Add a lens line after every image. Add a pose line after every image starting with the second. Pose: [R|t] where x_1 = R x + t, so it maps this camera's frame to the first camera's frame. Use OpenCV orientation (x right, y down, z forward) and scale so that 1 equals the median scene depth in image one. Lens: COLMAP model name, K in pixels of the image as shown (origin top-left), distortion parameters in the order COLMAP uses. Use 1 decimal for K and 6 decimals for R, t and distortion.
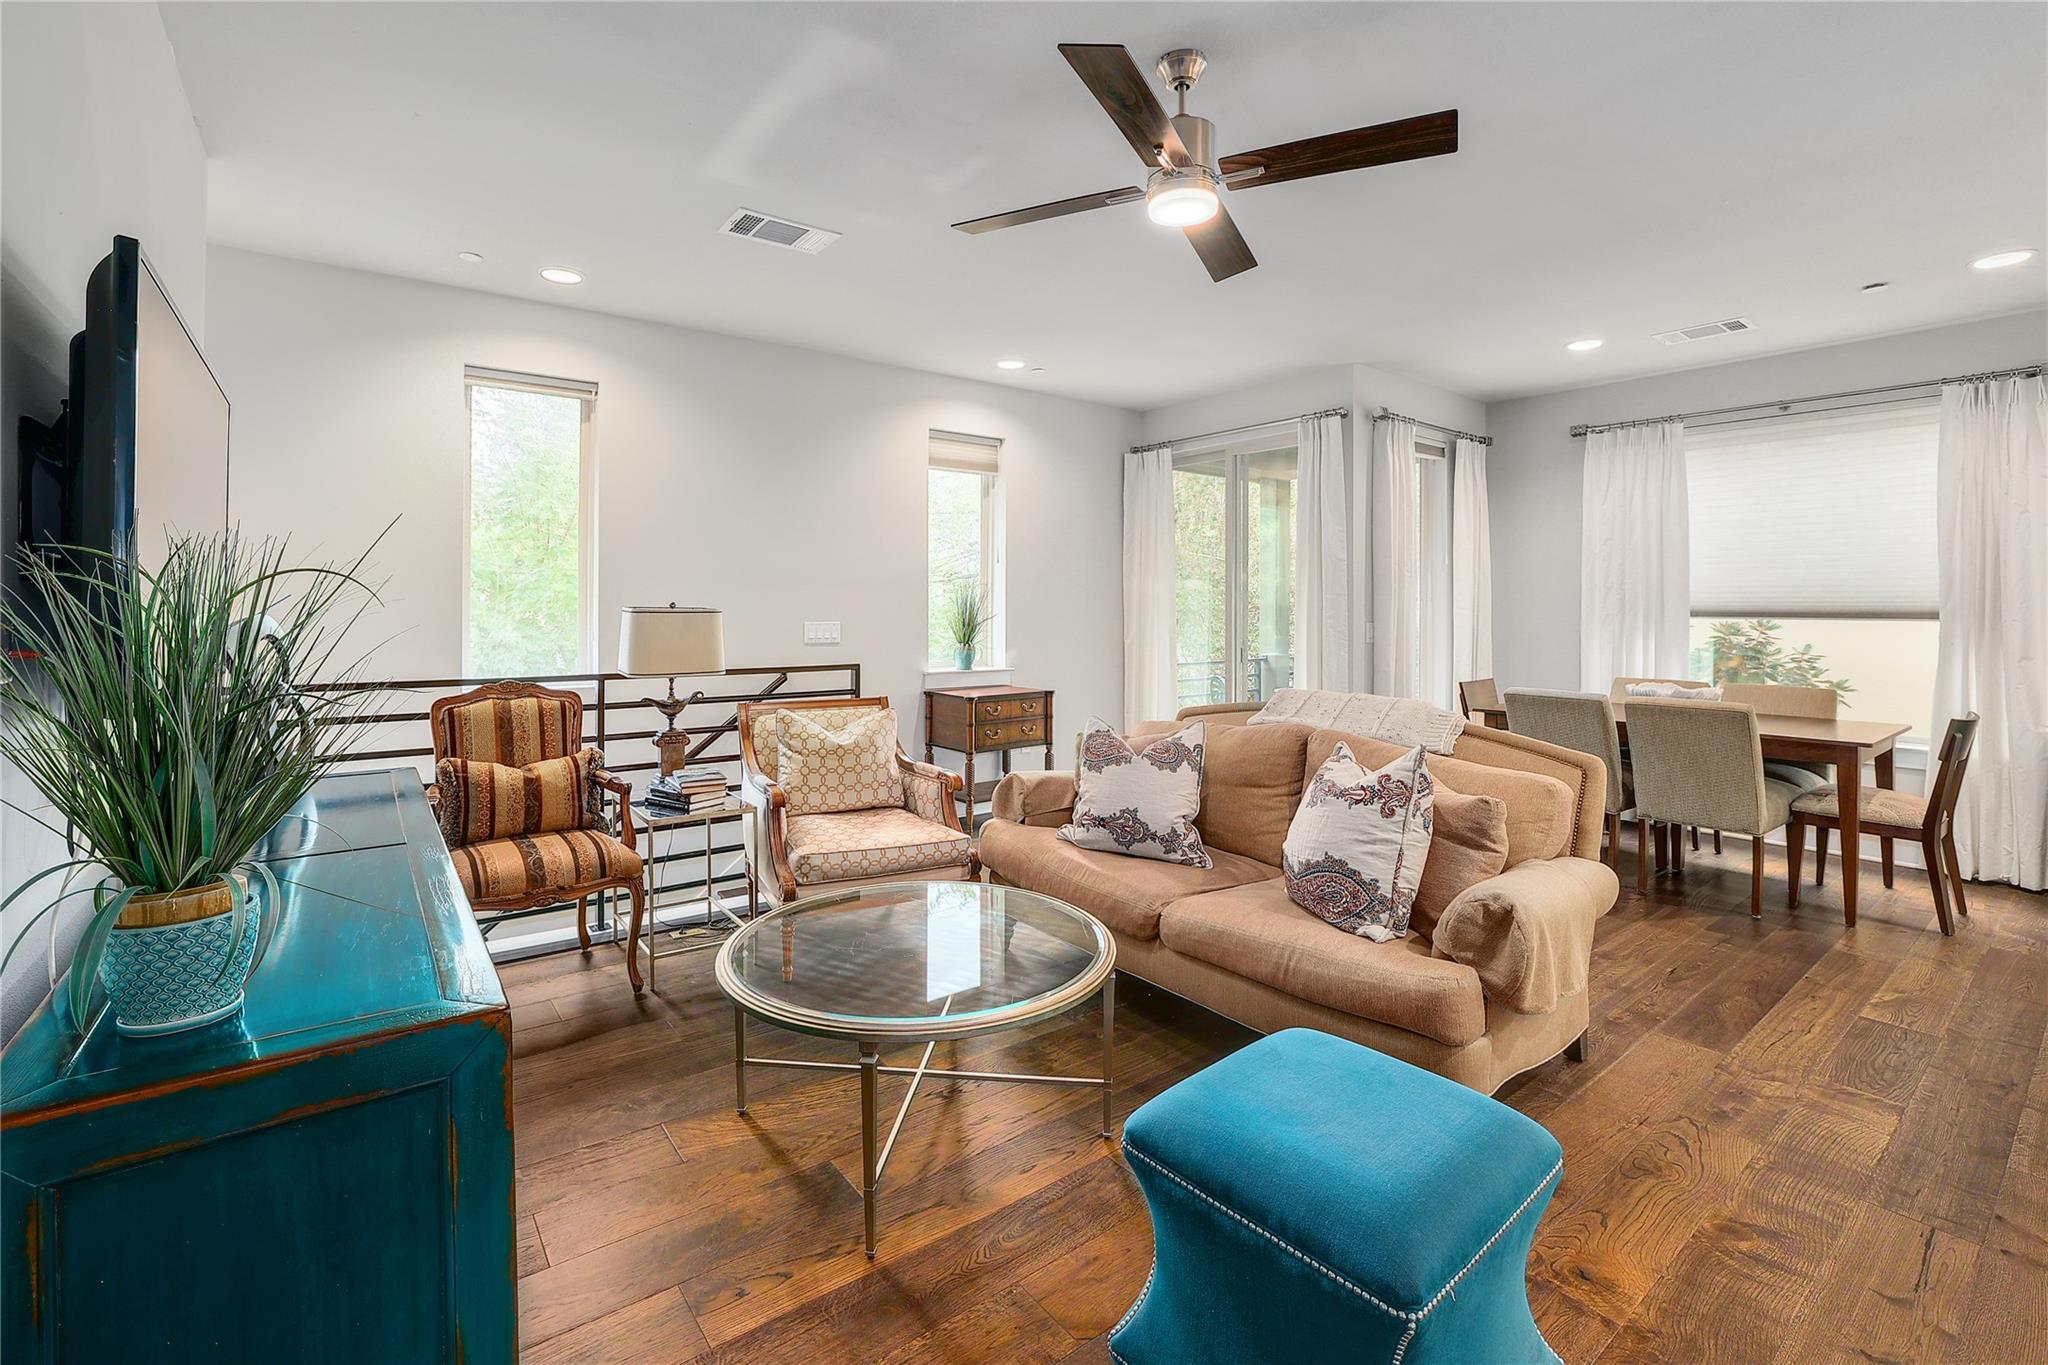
lens RADIAL K [[897.9, 0, 1039.0], [0, 897.9, 612.8], [0, 0, 1]] dist [-0.007133, 0.000816]
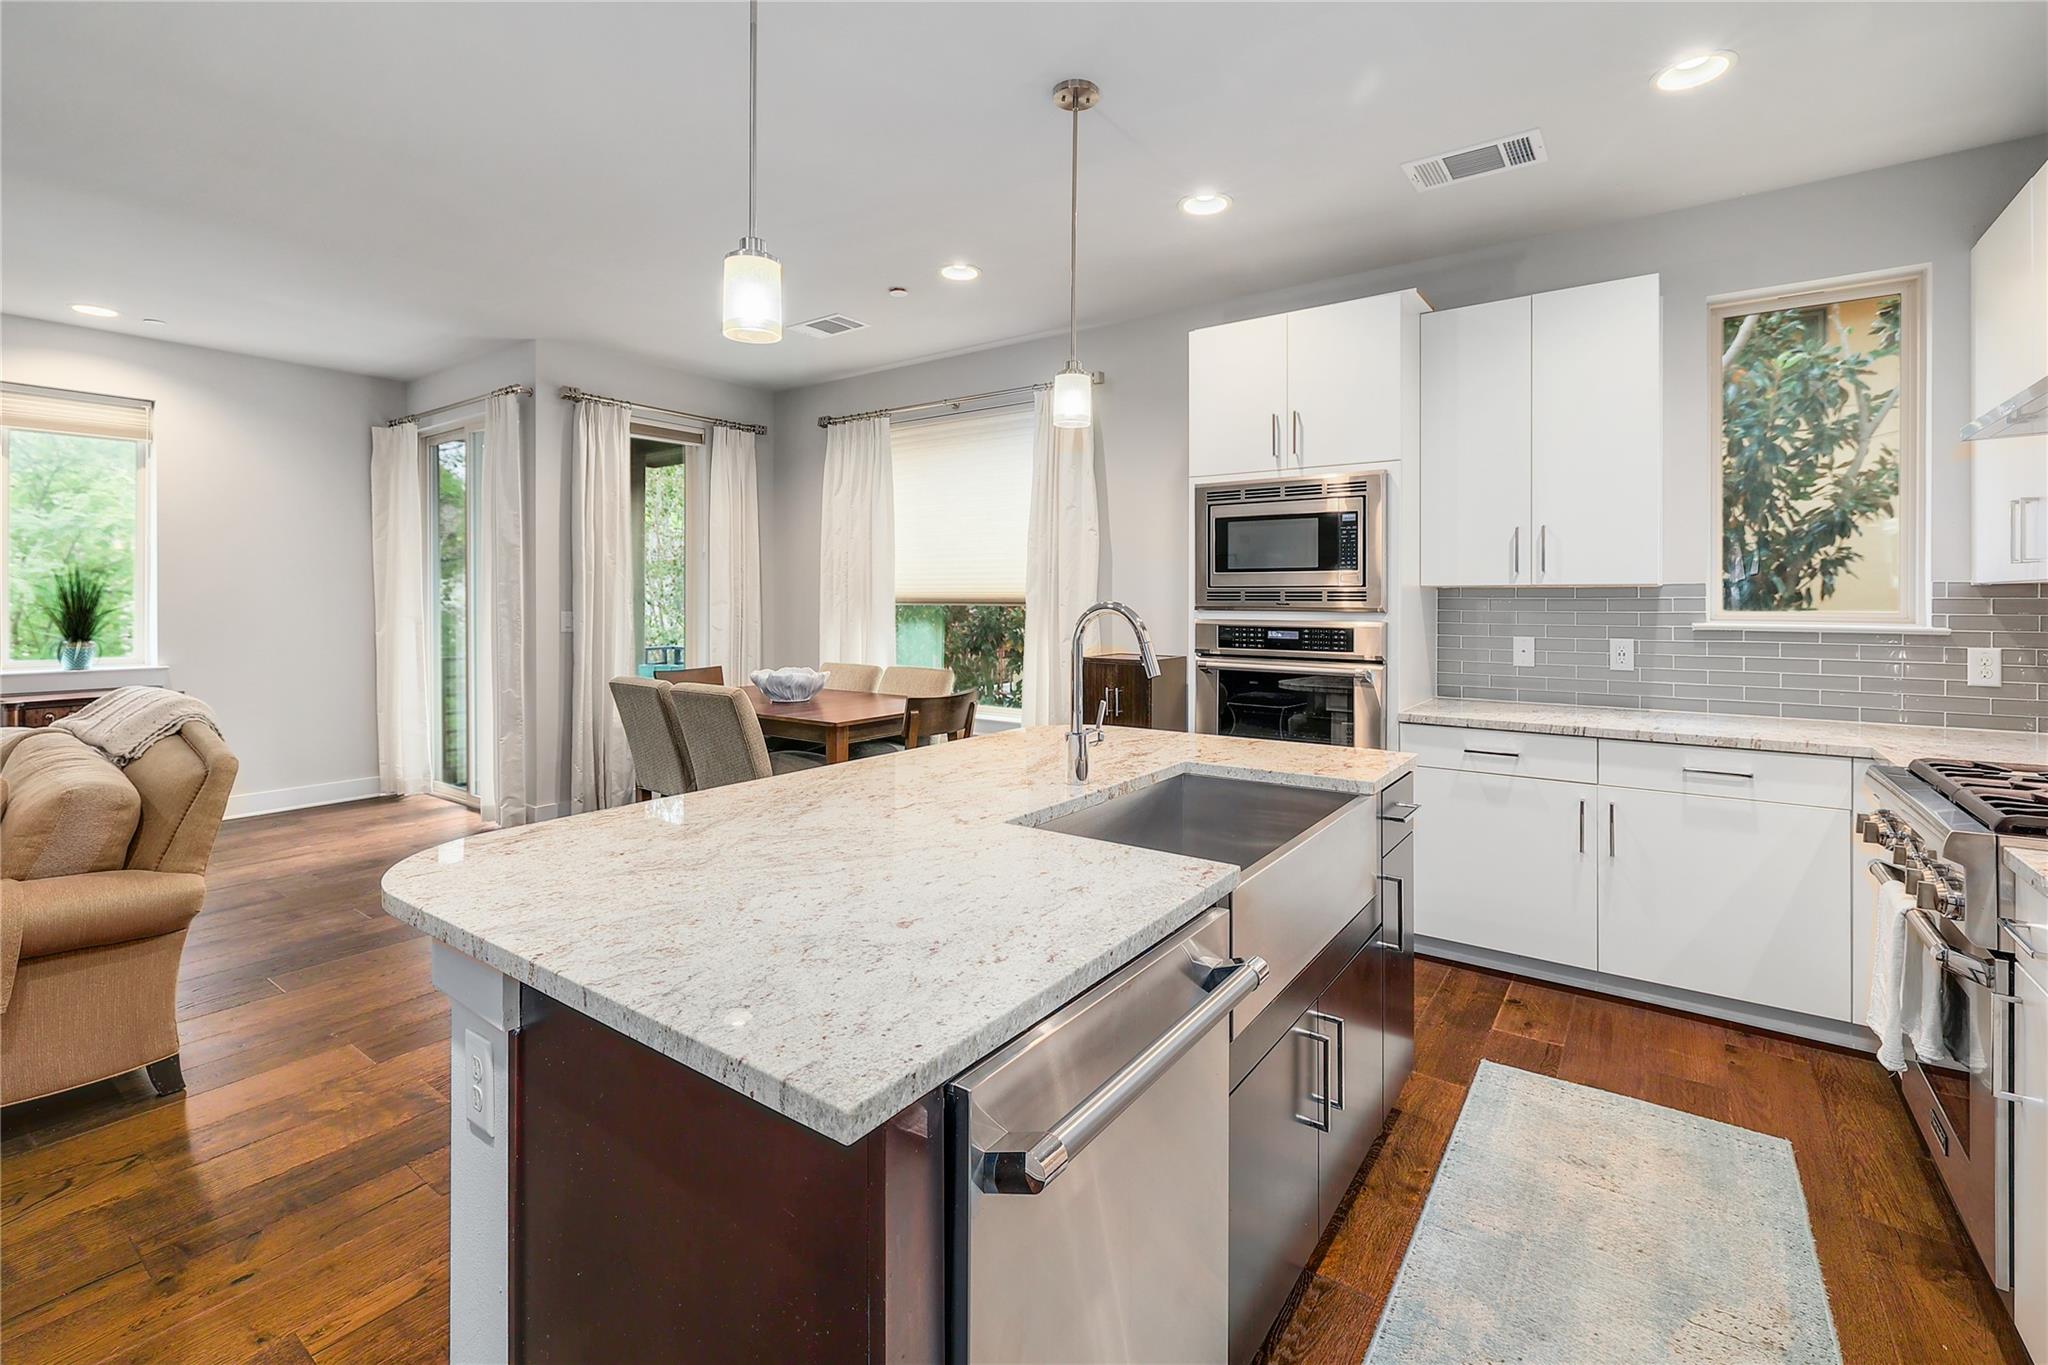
lens RADIAL K [[897.9, 0, 1004.4], [0, 897.9, 599.7], [0, 0, 1]] dist [-0.007133, 0.000816]
pose [[0.965235, -0.006084, 0.261314, 0.964549], [0.006276, 0.999980, 0.000099, 0.003309], [-0.261309, 0.001545, 0.965254, -0.078964]]
